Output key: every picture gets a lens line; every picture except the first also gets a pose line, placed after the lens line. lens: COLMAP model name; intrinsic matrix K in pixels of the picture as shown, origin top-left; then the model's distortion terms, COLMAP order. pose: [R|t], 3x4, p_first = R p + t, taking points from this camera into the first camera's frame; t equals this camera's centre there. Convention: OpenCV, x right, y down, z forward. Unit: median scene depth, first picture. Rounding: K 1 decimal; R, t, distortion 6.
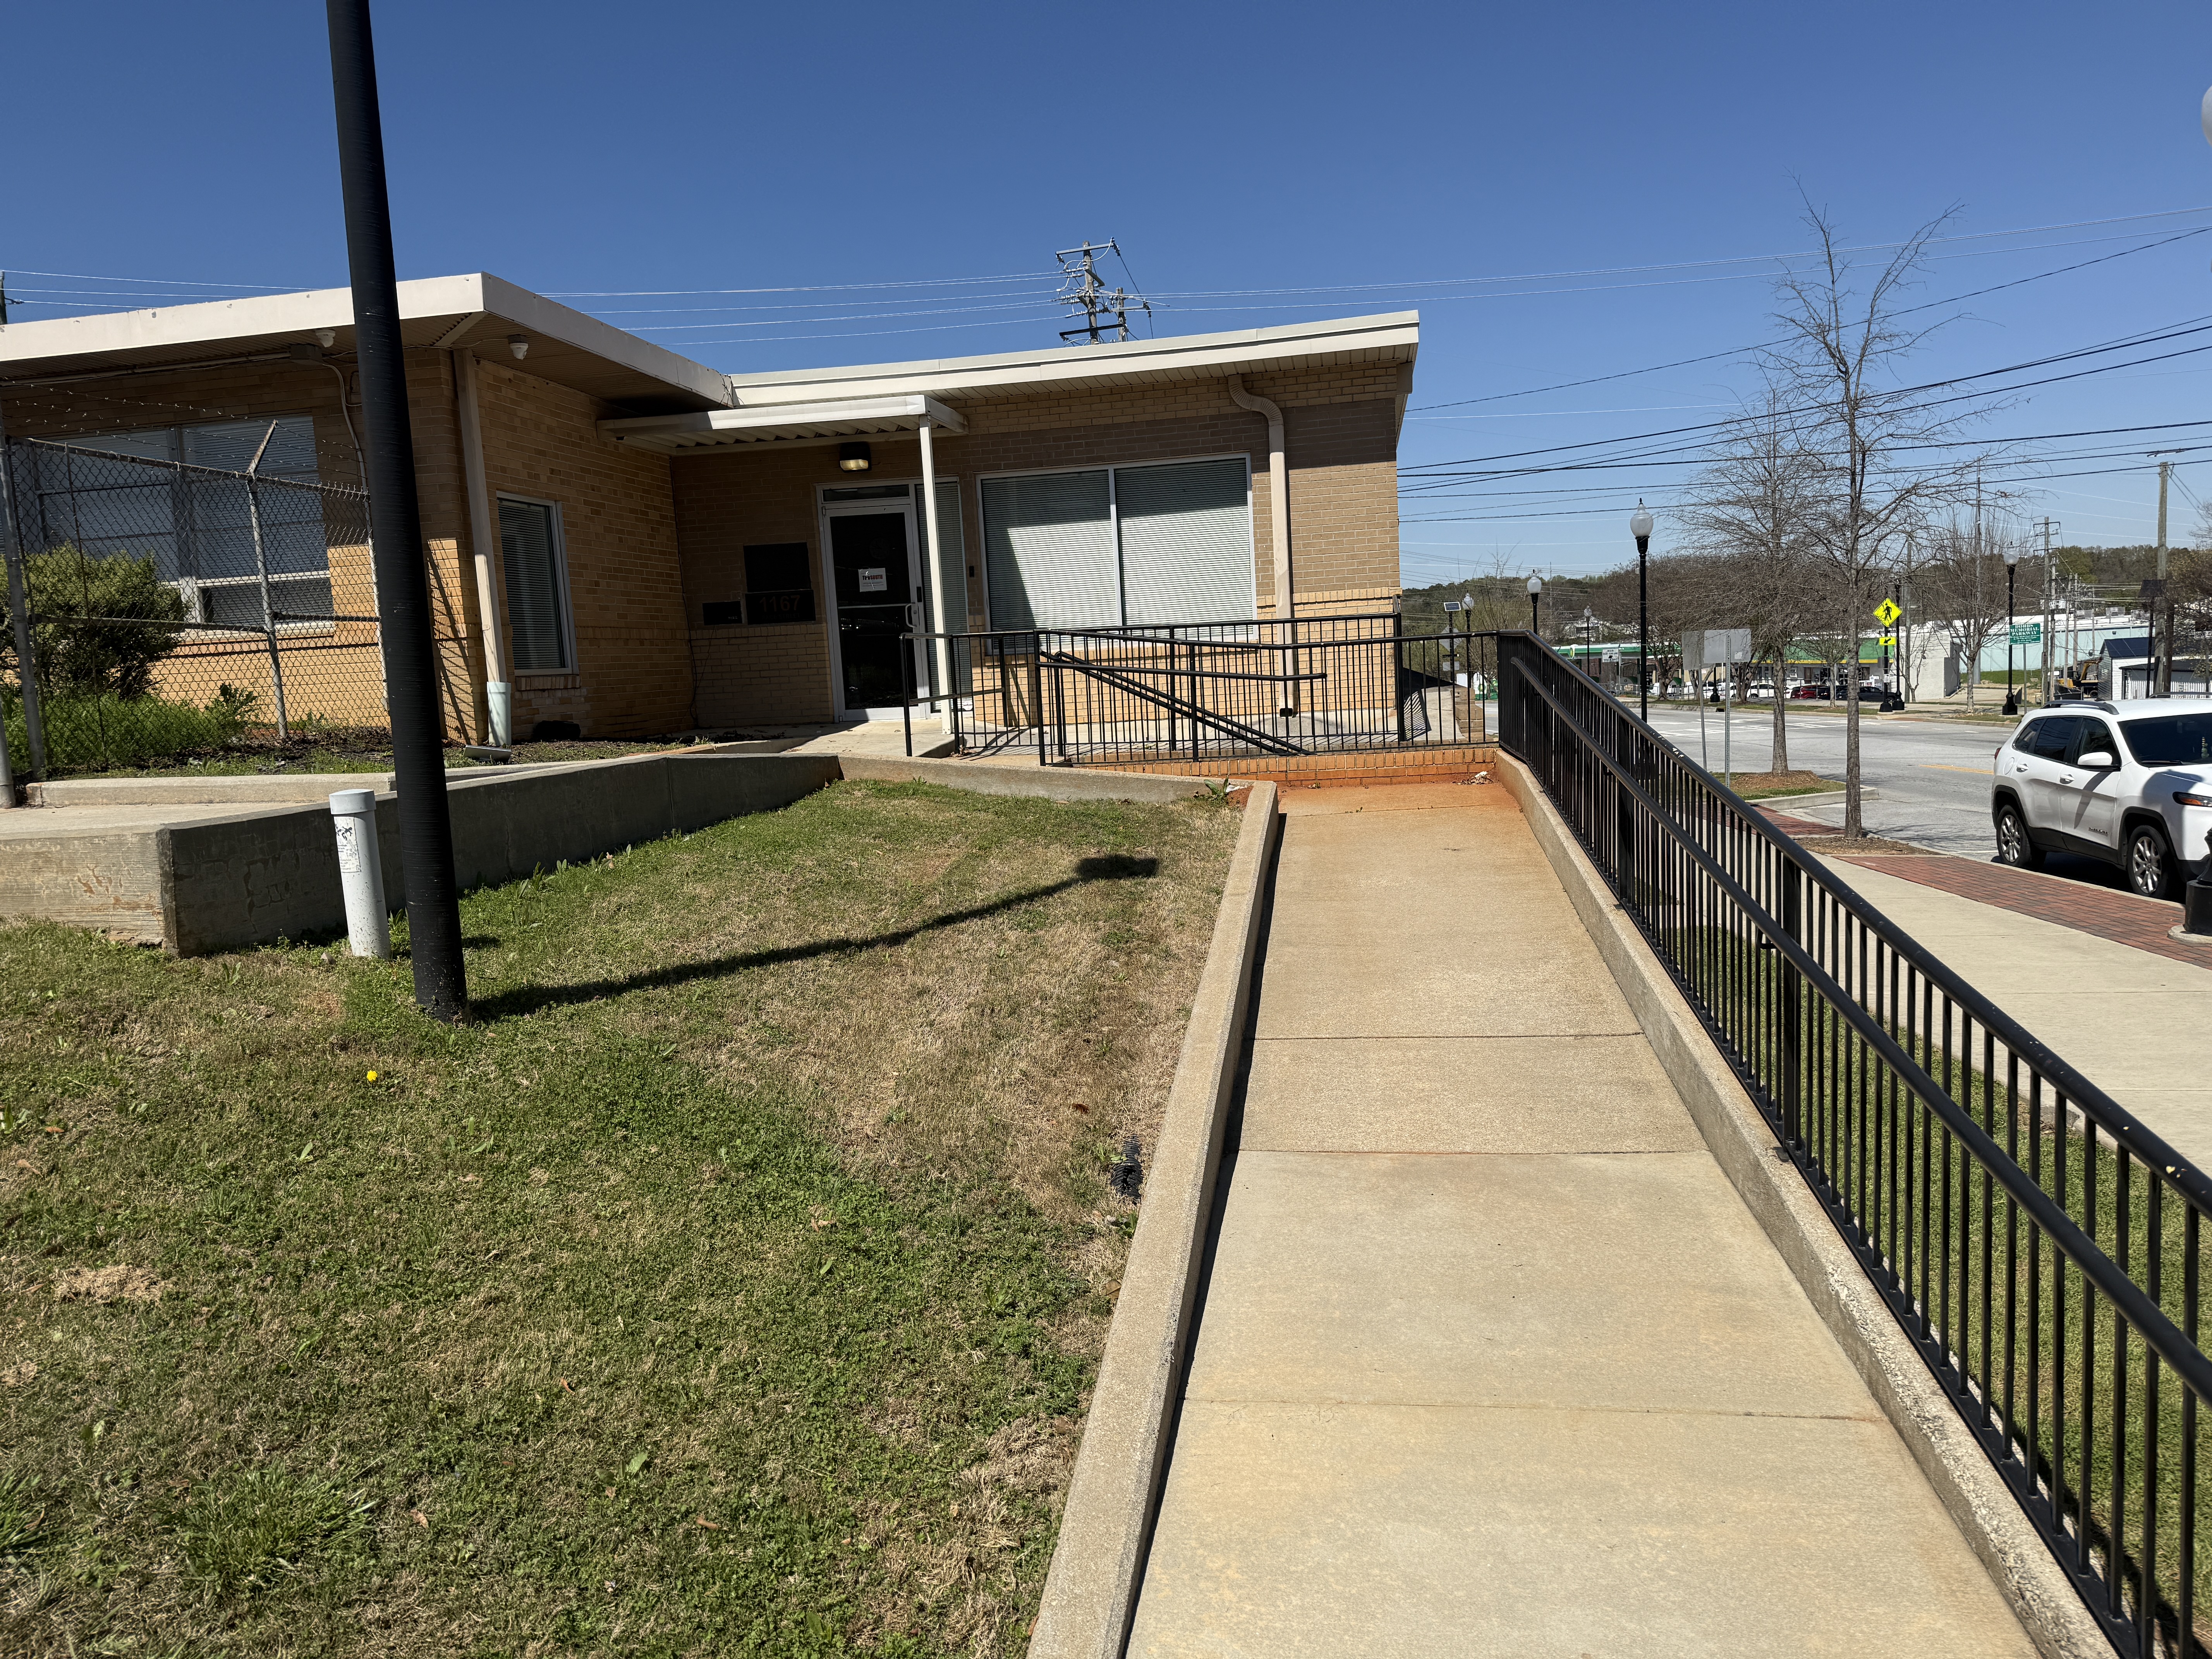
lens RADIAL K [[1544.4, 0, 1121.2], [0, 1544.4, 824.7], [0, 0, 1]] dist [0.185796, -0.330151]
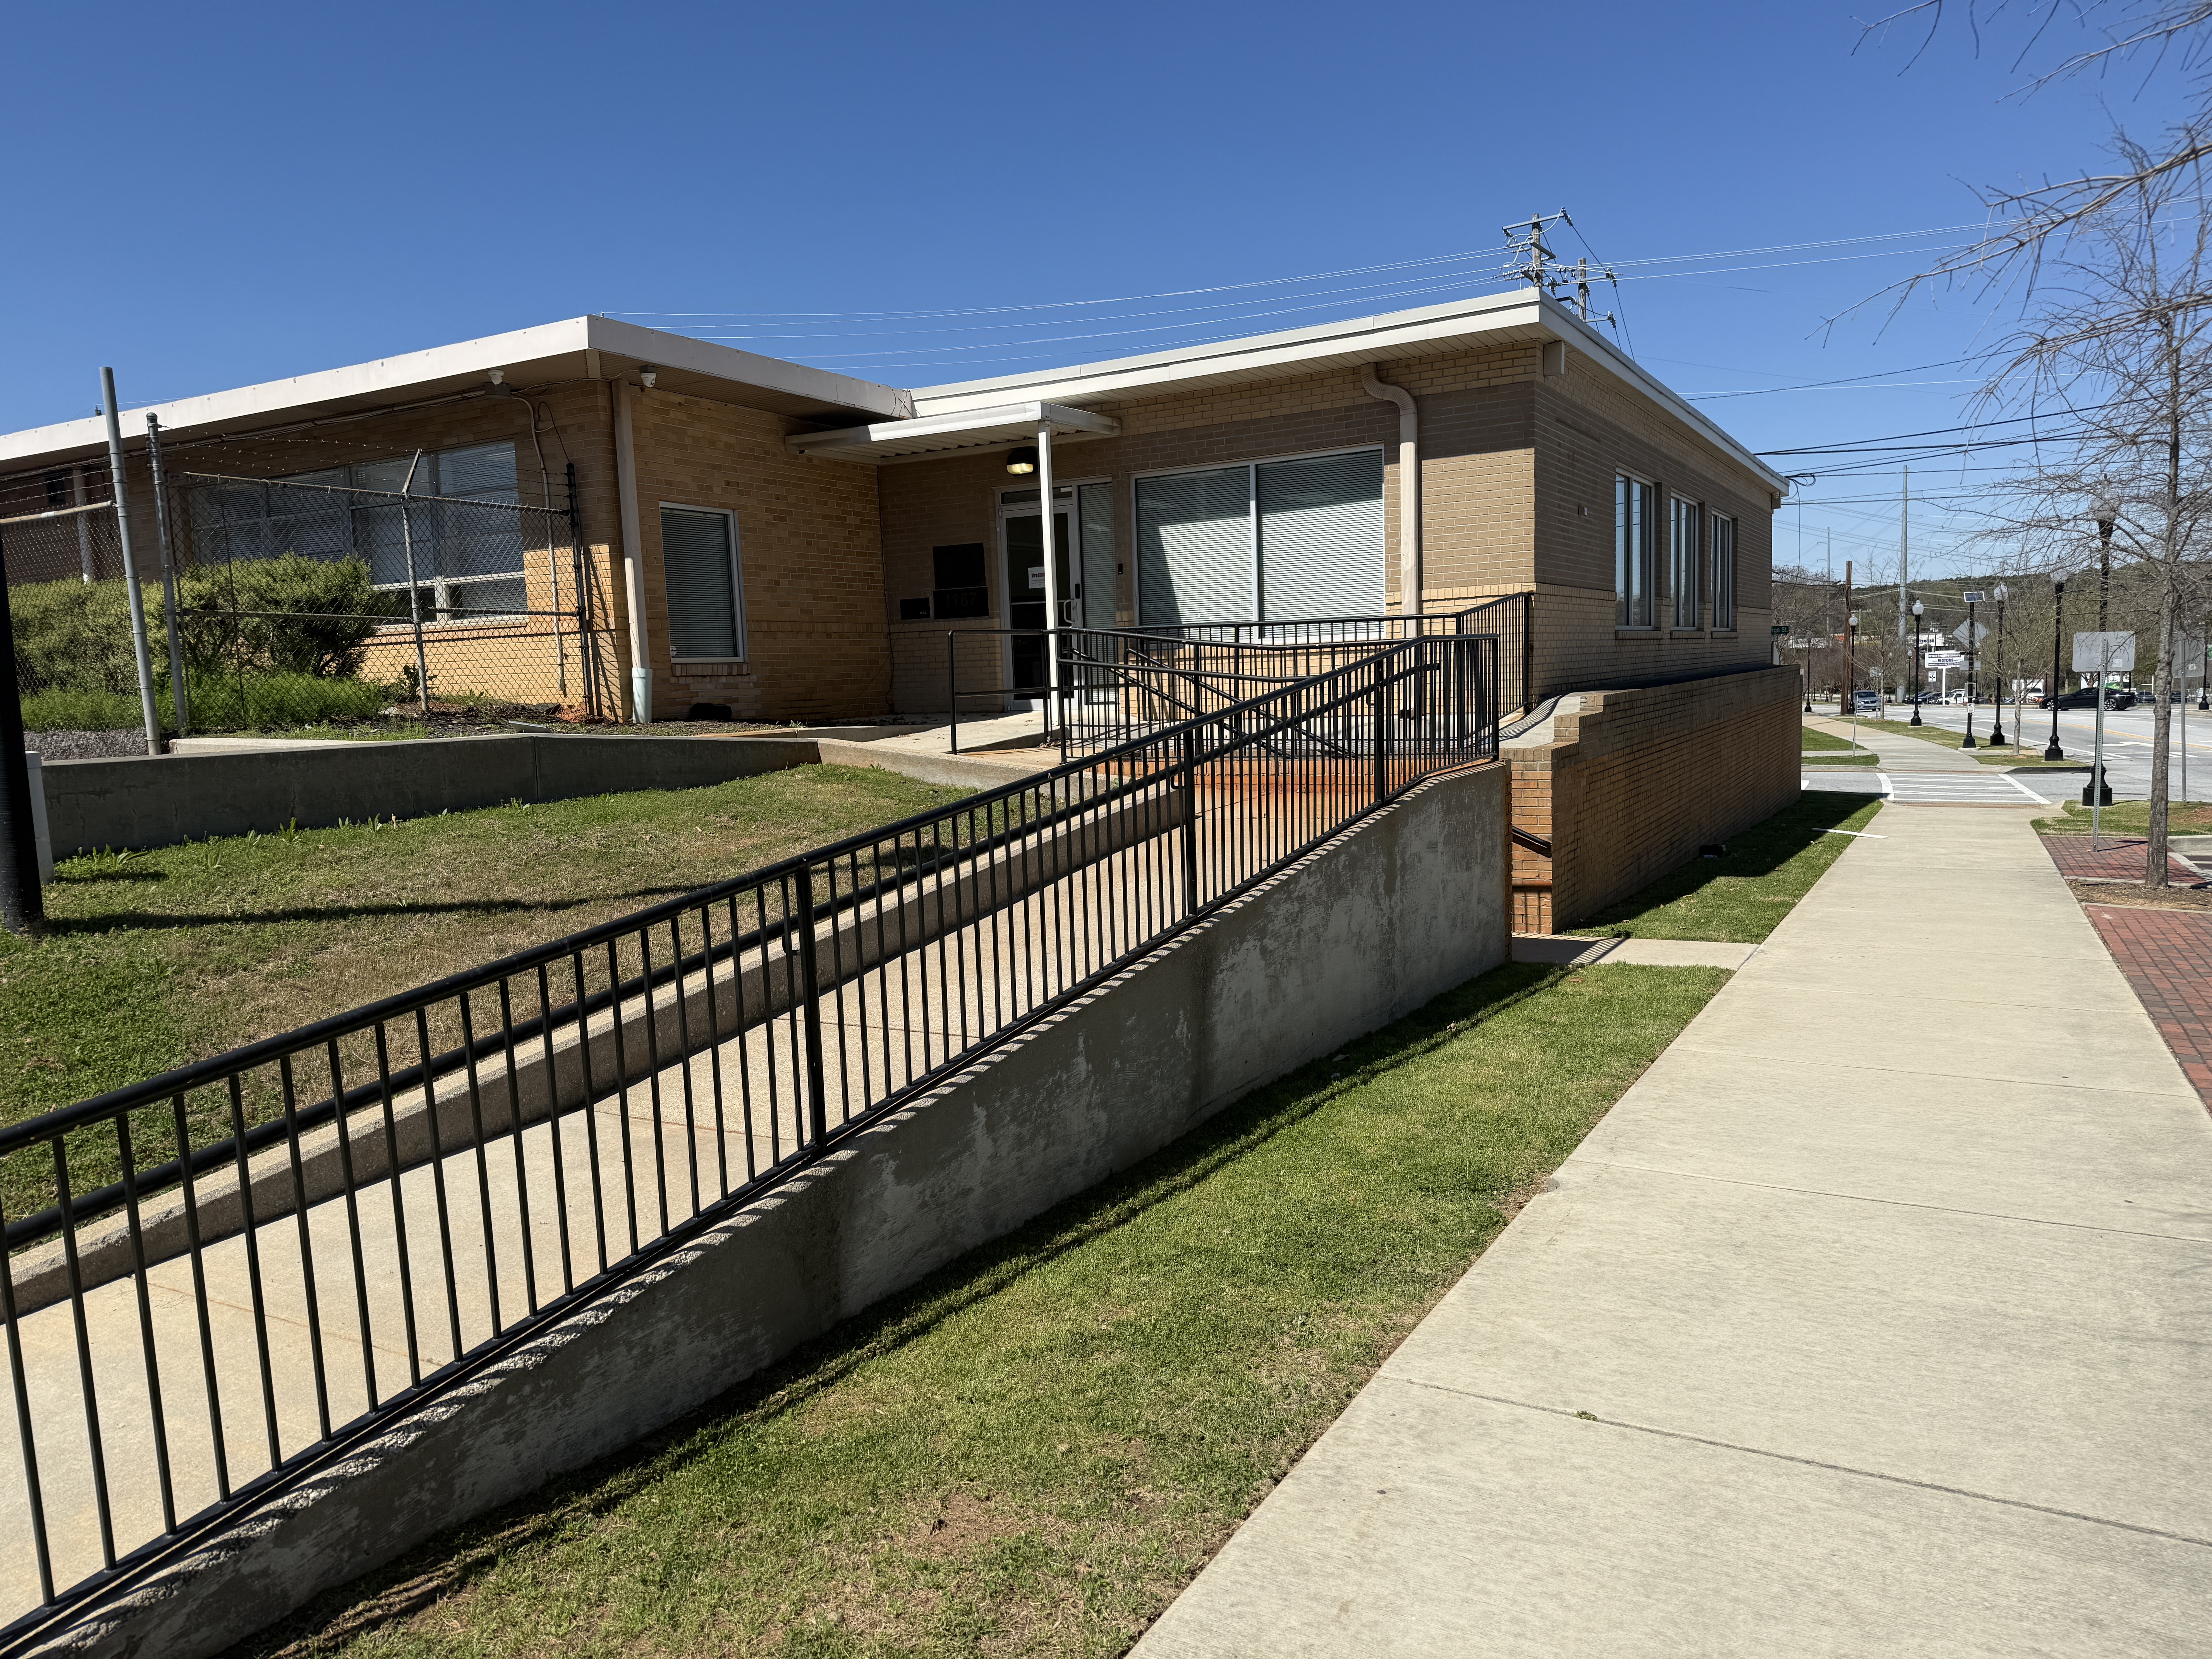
lens RADIAL K [[1556.8, 0, 1105.9], [0, 1556.8, 833.4], [0, 0, 1]] dist [0.176029, -0.331336]
pose [[0.935808, 0.056903, -0.347887, 0.278349], [-0.052784, 0.998378, 0.021315, -0.010072], [0.348535, -0.001584, 0.937294, 0.027198]]
